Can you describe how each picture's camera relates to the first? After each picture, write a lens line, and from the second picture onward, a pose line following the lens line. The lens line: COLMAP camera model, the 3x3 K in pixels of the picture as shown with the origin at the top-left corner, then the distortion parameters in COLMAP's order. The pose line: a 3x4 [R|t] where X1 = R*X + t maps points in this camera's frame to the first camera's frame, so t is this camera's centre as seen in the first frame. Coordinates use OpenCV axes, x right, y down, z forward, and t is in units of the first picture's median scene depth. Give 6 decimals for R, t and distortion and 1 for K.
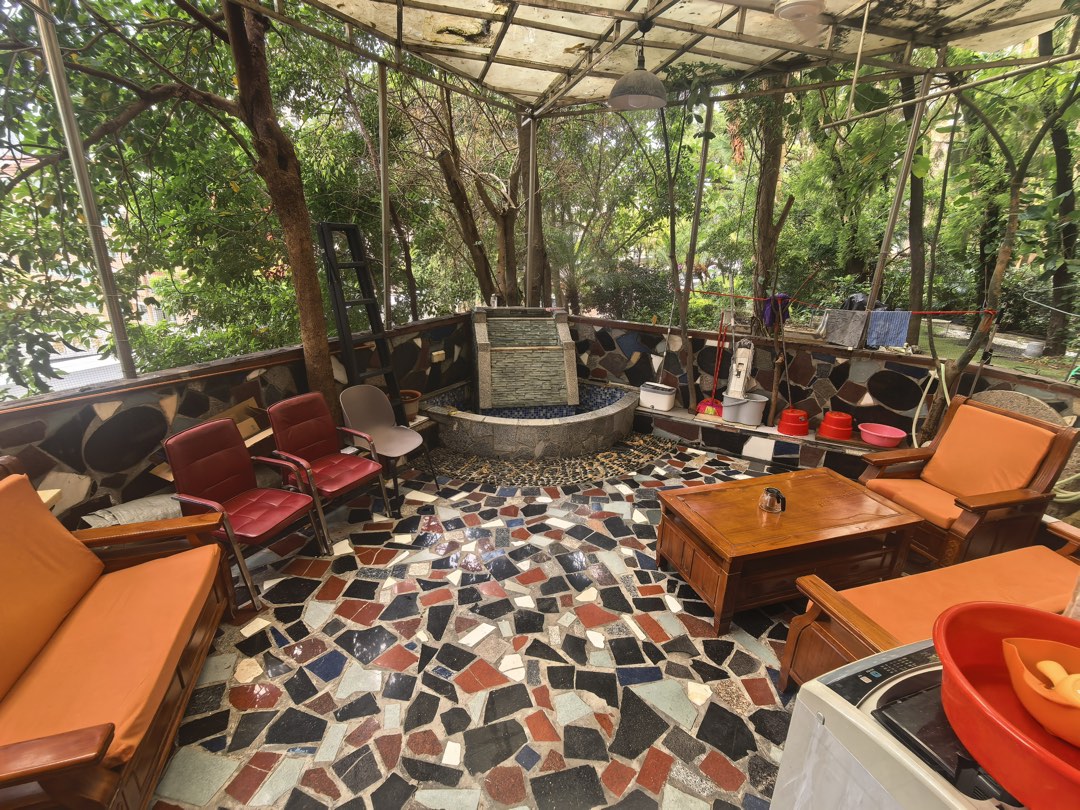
lens RADIAL K [[474.9, 0, 540.0], [0, 474.9, 405.0], [0, 0, 1]] dist [-0.000862, -0.000064]
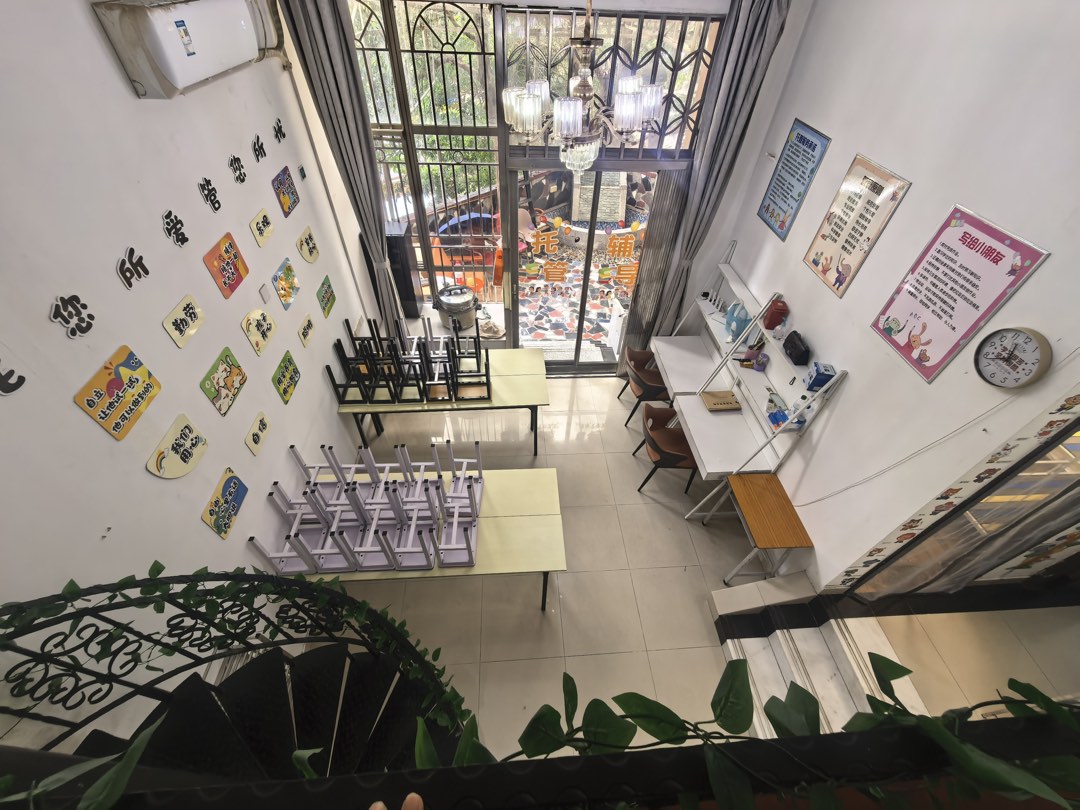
lens RADIAL K [[437.9, 0, 540.0], [0, 437.9, 405.0], [0, 0, 1]] dist [0.010211, -0.000361]
pose [[0.969783, 0.167627, -0.177265, 0.229198], [-0.073354, 0.893302, 0.443430, -0.124789], [0.232682, -0.417028, 0.878605, -1.103905]]
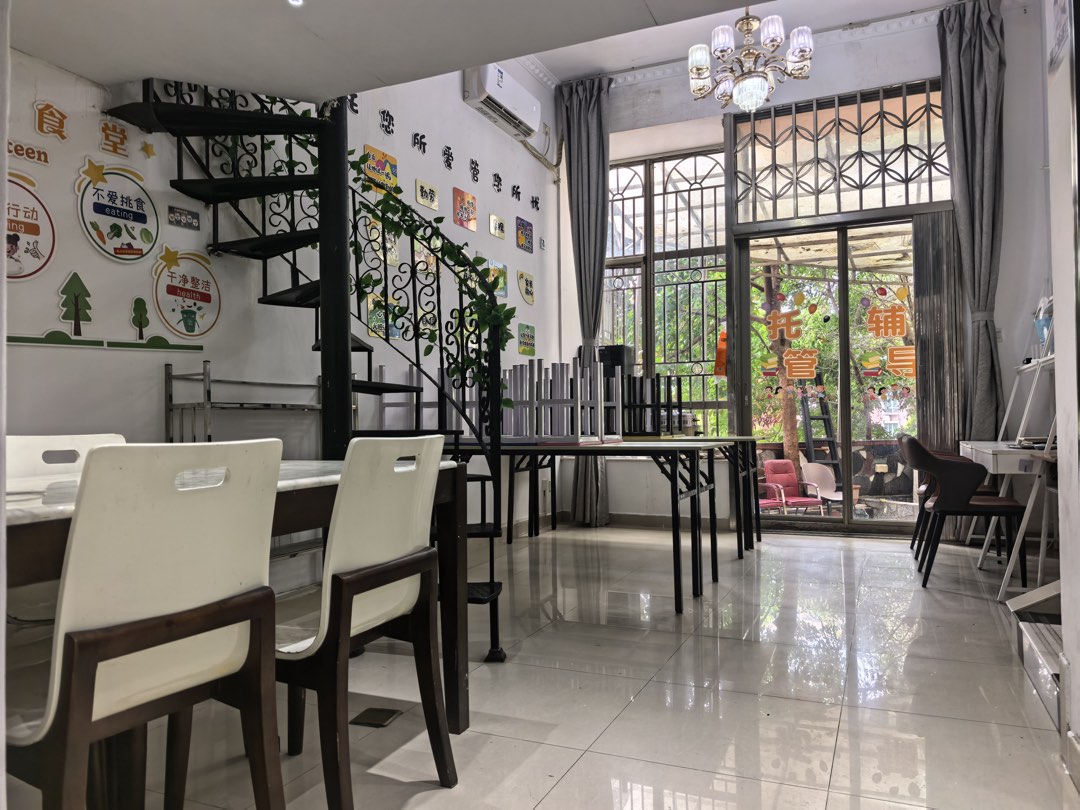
lens RADIAL K [[798.9, 0, 540.0], [0, 798.9, 405.0], [0, 0, 1]] dist [0.046862, -0.000029]
pose [[0.745655, -0.059702, -0.663653, 0.647900], [-0.187662, 0.936847, -0.295129, 0.648670], [0.639361, 0.344607, 0.687360, -1.334709]]
